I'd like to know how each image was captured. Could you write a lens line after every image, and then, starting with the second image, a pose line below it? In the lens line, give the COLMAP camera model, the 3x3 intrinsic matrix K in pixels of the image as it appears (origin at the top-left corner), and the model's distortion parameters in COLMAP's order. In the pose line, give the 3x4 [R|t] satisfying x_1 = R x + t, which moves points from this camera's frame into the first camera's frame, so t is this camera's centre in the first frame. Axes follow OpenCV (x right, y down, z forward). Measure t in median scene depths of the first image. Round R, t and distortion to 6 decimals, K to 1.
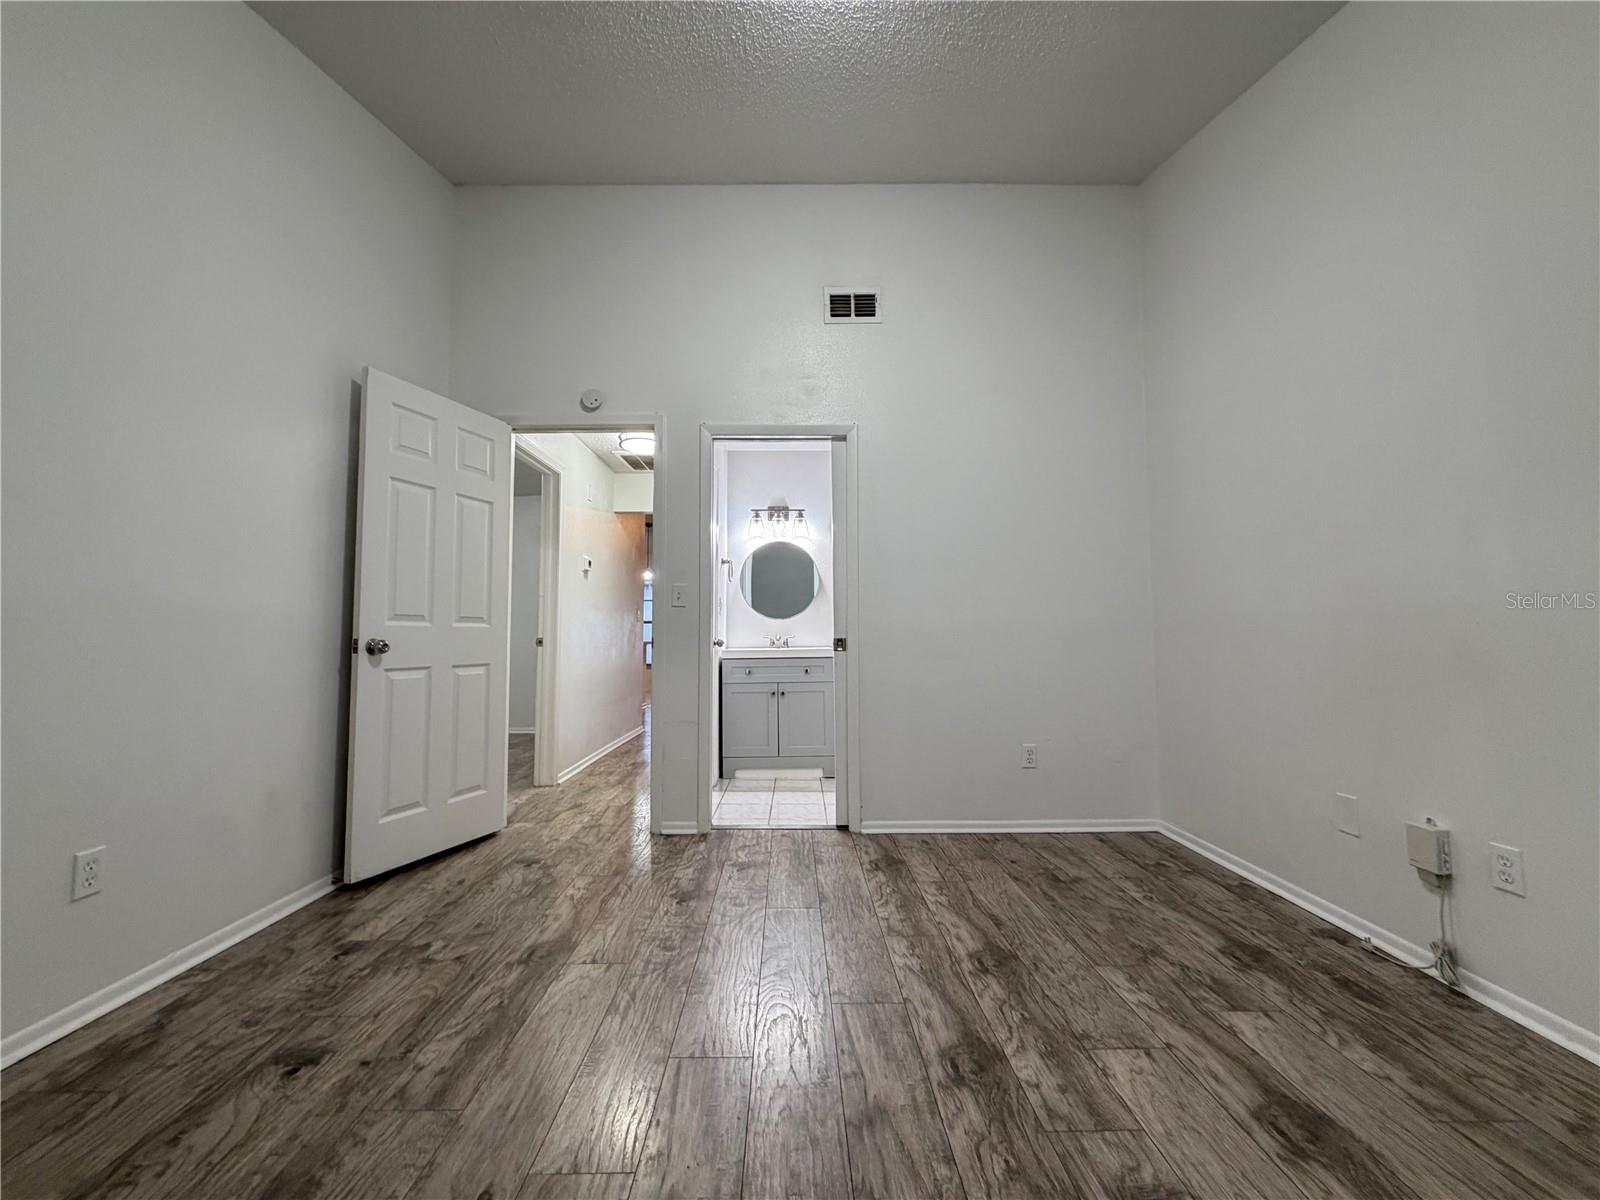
lens RADIAL K [[642.6, 0, 801.6], [0, 642.6, 597.9], [0, 0, 1]] dist [0.000208, -0.000077]
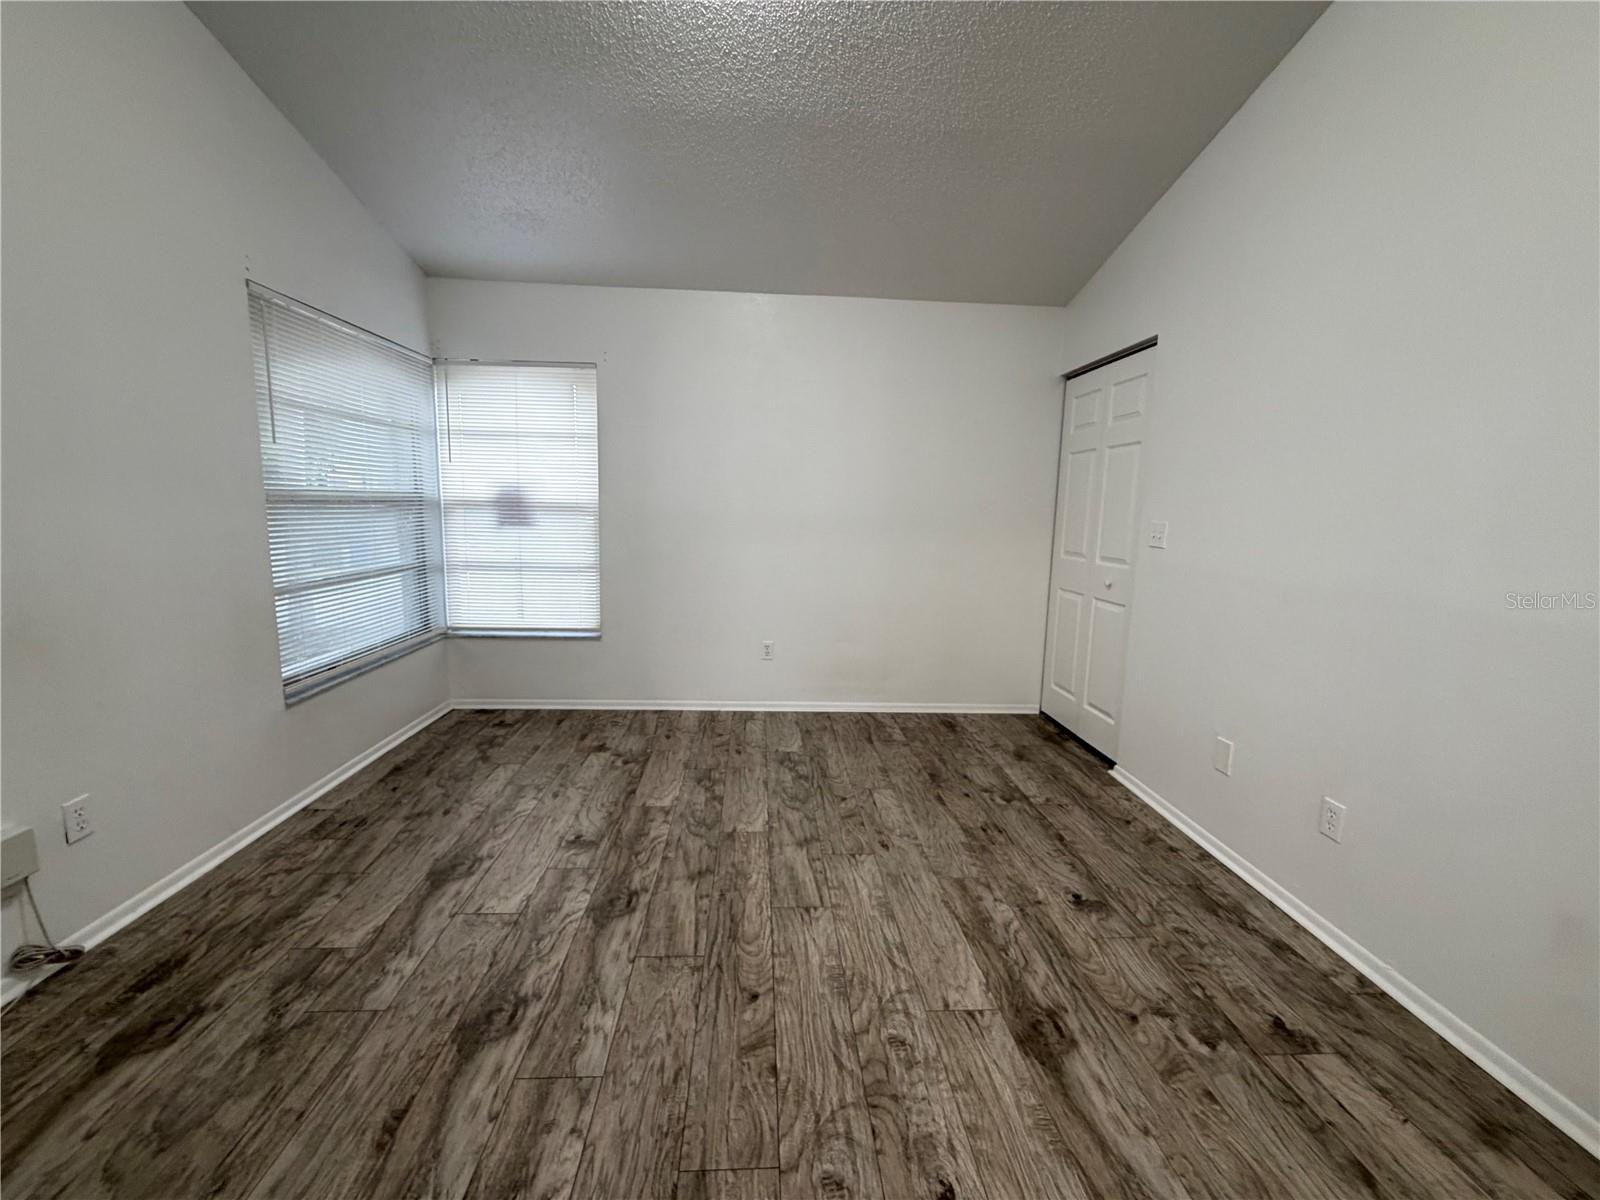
lens RADIAL K [[642.6, 0, 797.5], [0, 642.6, 596.0], [0, 0, 1]] dist [0.000208, -0.000077]
pose [[-0.998919, -0.016904, -0.043294, -0.048263], [-0.020239, 0.996765, 0.077777, -0.053450], [0.041839, 0.078570, -0.996030, 1.875715]]
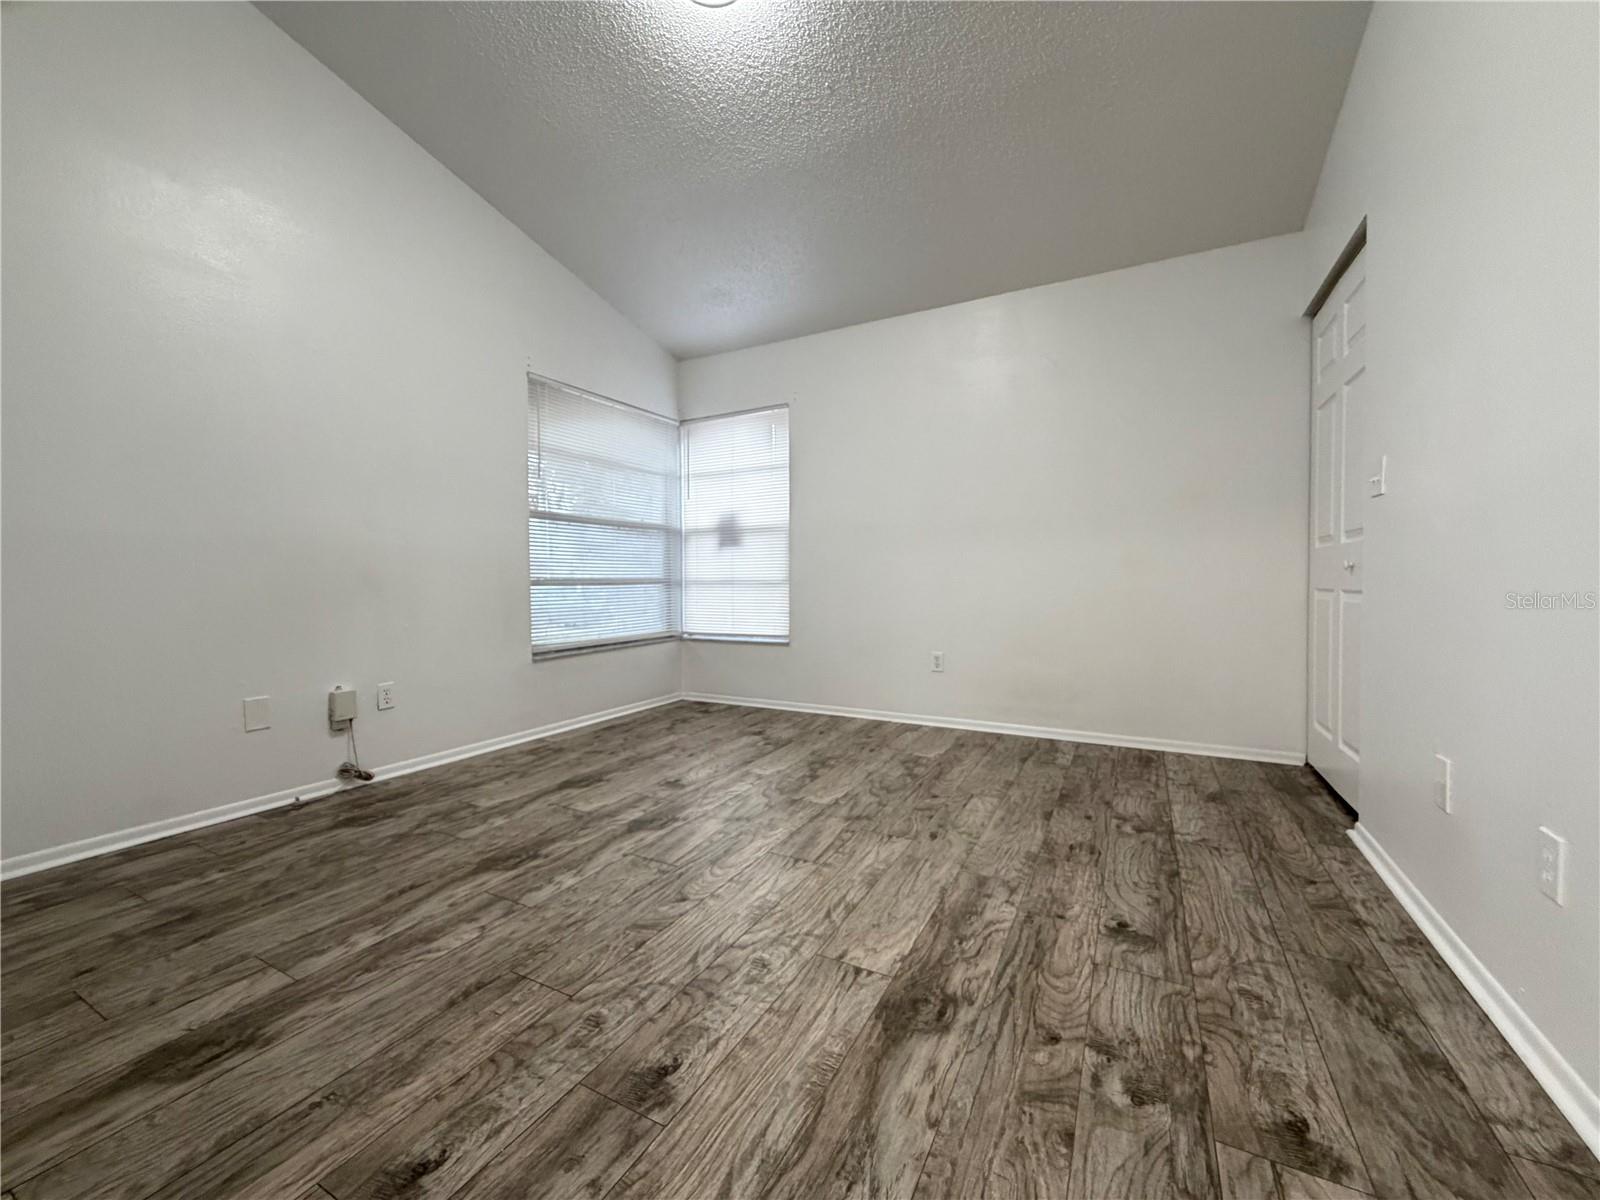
lens RADIAL K [[642.6, 0, 793.2], [0, 642.6, 594.5], [0, 0, 1]] dist [0.000208, -0.000077]
pose [[-0.871240, -0.003912, 0.490841, -0.652566], [-0.022881, 0.999205, -0.032648, 0.158241], [-0.490323, -0.039675, -0.870637, 1.783134]]
